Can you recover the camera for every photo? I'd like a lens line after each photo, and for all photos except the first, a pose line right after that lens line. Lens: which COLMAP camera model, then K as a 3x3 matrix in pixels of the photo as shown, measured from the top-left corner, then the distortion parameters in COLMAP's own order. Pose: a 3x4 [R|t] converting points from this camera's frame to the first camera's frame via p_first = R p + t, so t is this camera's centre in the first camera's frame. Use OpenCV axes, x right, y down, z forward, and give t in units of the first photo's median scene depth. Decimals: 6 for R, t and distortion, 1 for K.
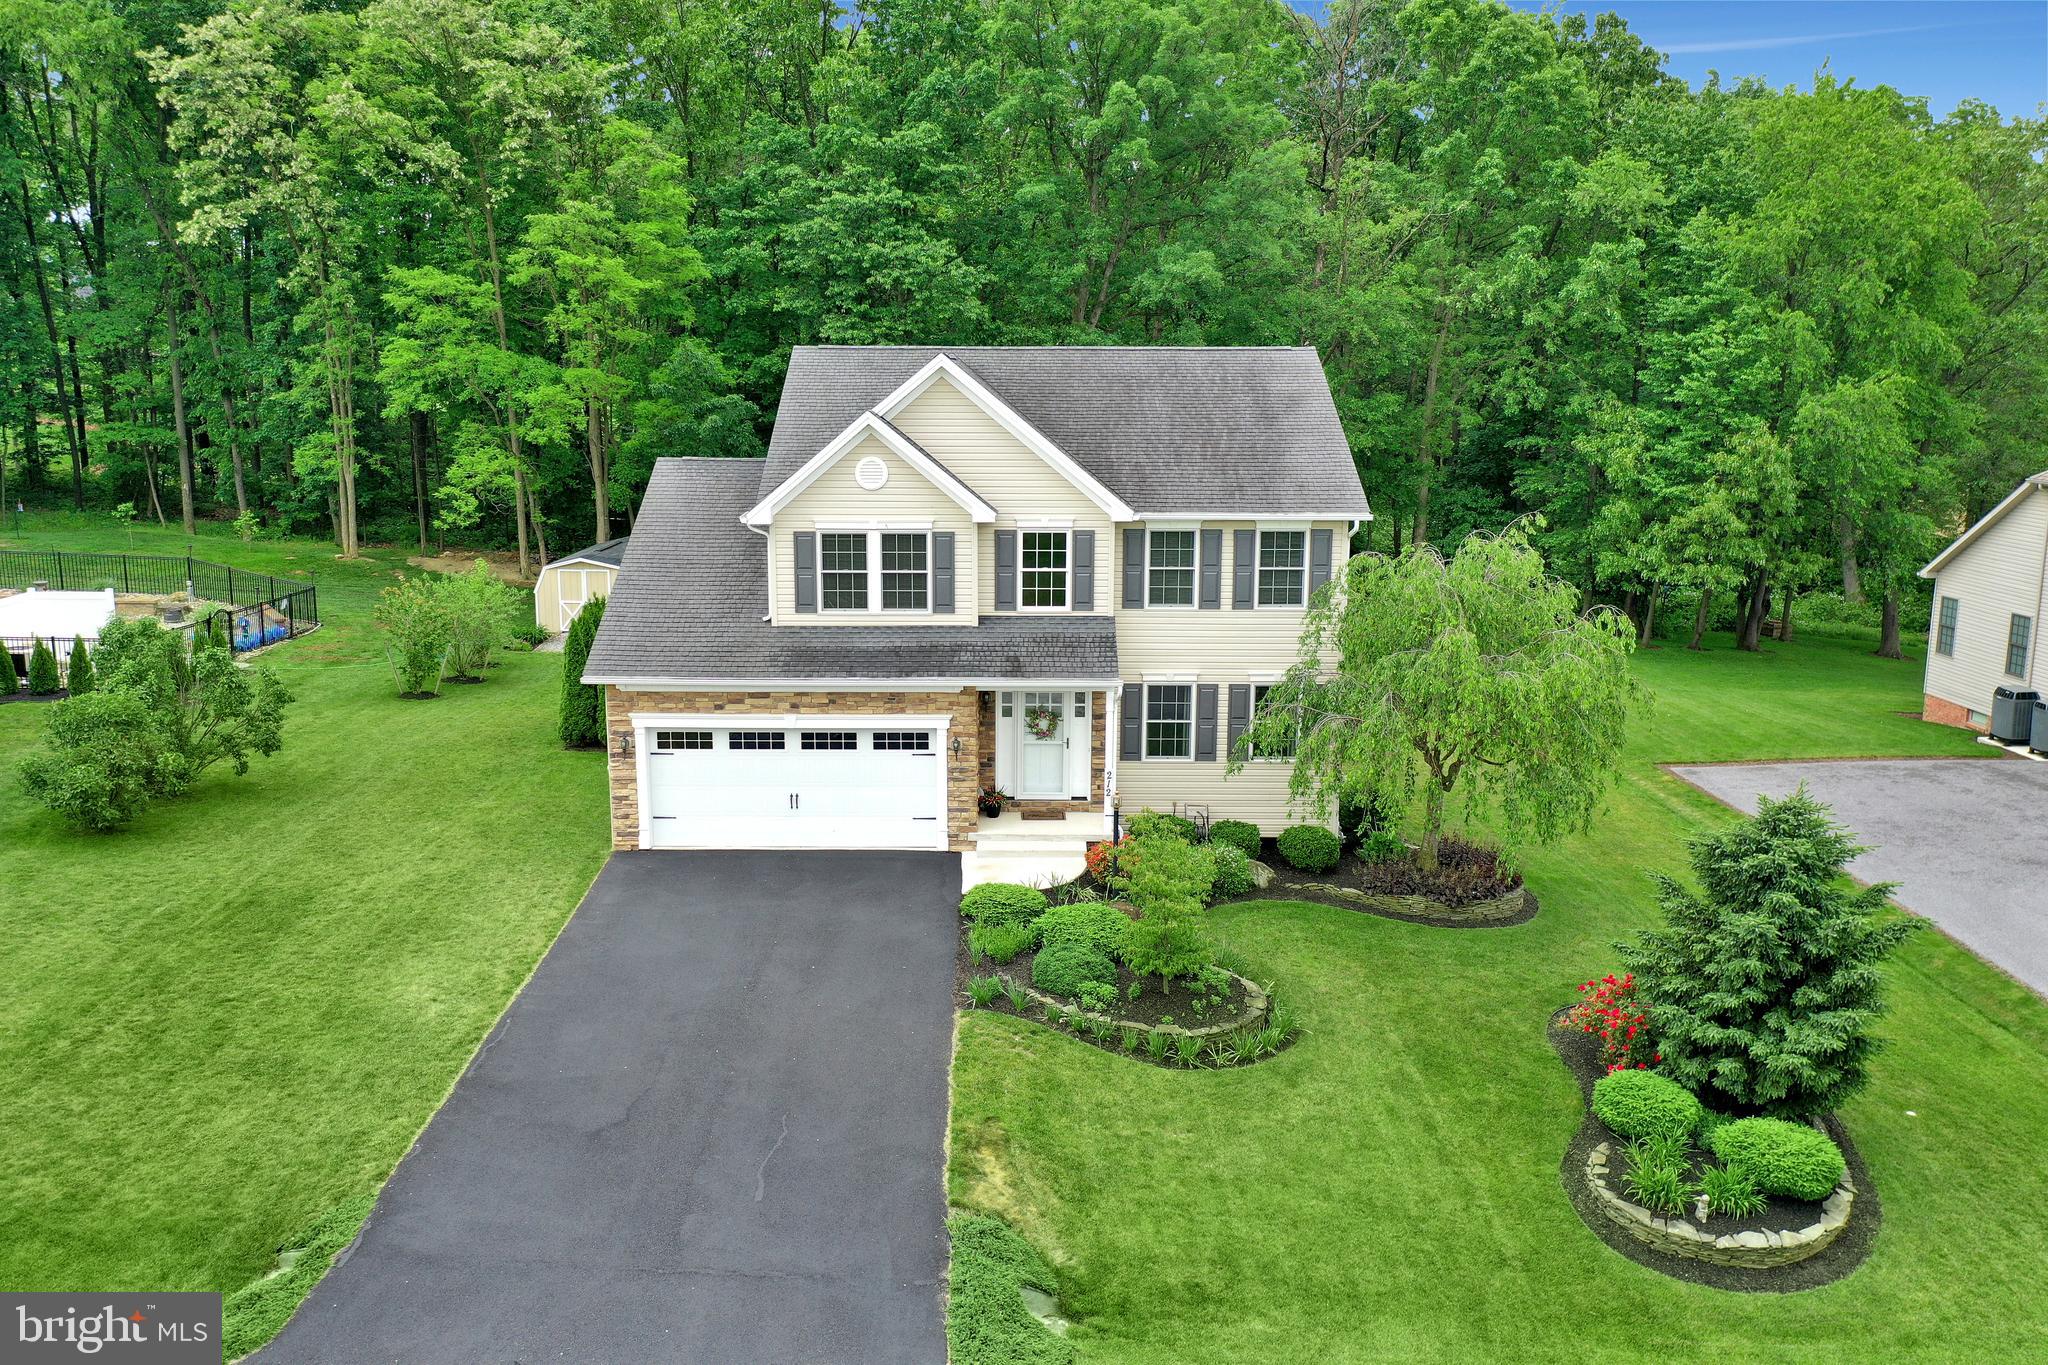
lens RADIAL K [[1608.3, 0, 1017.9], [0, 1608.3, 677.1], [0, 0, 1]] dist [-0.003510, 0.000128]
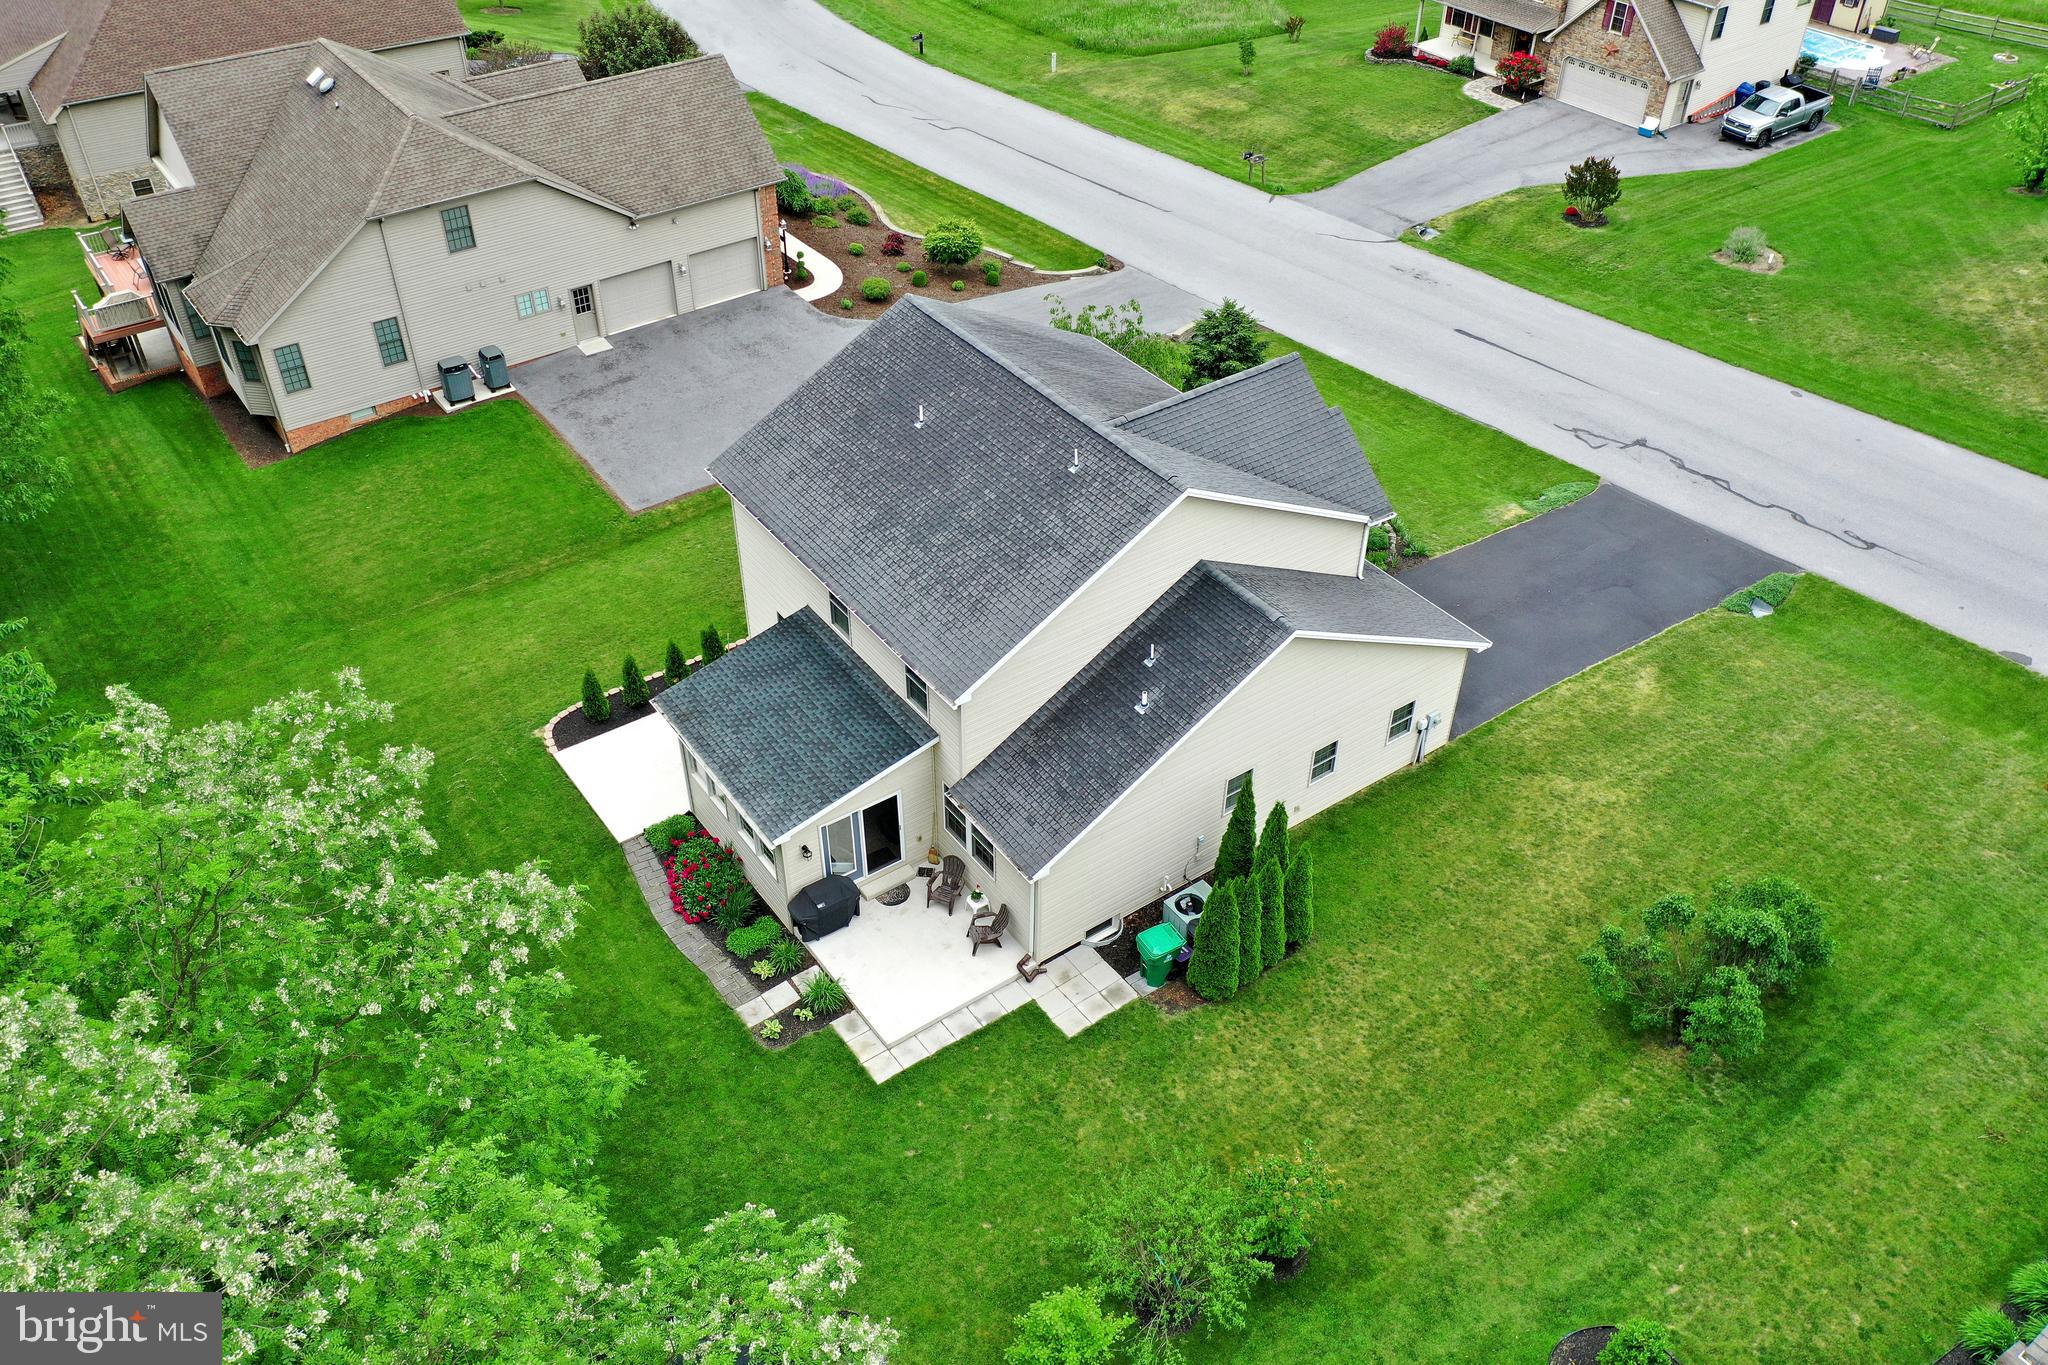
lens RADIAL K [[1608.3, 0, 1017.9], [0, 1608.3, 677.1], [0, 0, 1]] dist [-0.003510, 0.000128]
pose [[-0.573368, -0.516359, 0.636099, -0.883647], [0.152542, 0.695539, 0.702108, -0.959188], [-0.804972, 0.499598, -0.320034, 1.693418]]
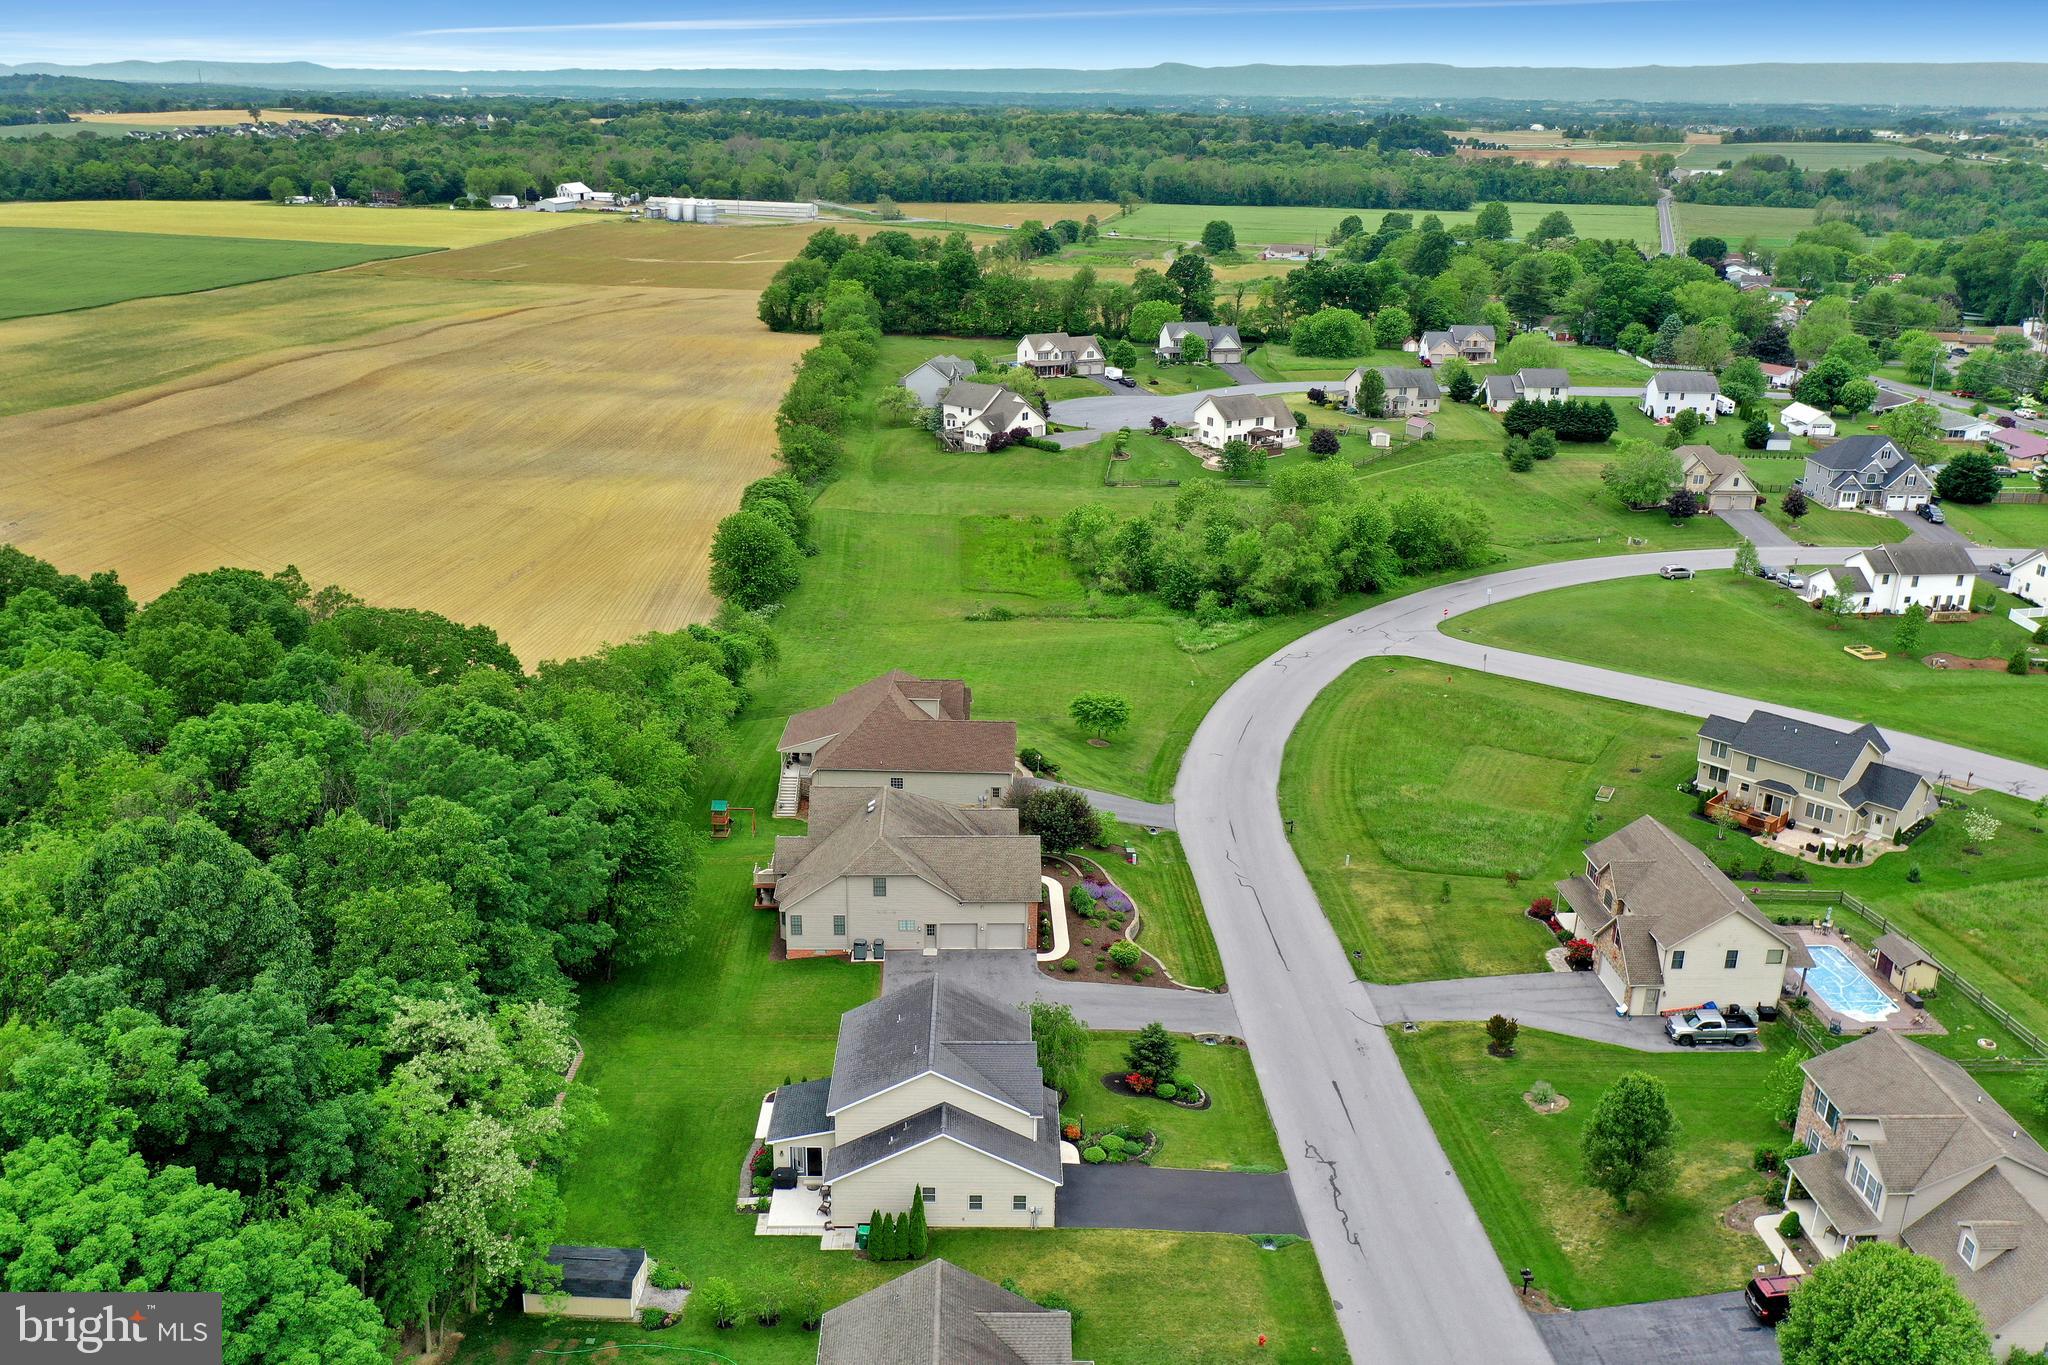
lens RADIAL K [[1650.1, 0, 1004.9], [0, 1650.1, 682.2], [0, 0, 1]] dist [-0.002548, 0.007225]
pose [[-0.006990, -0.335460, 0.942029, -2.936227], [0.175053, 0.927094, 0.331440, -1.976191], [-0.984534, 0.167222, 0.052243, 0.728369]]
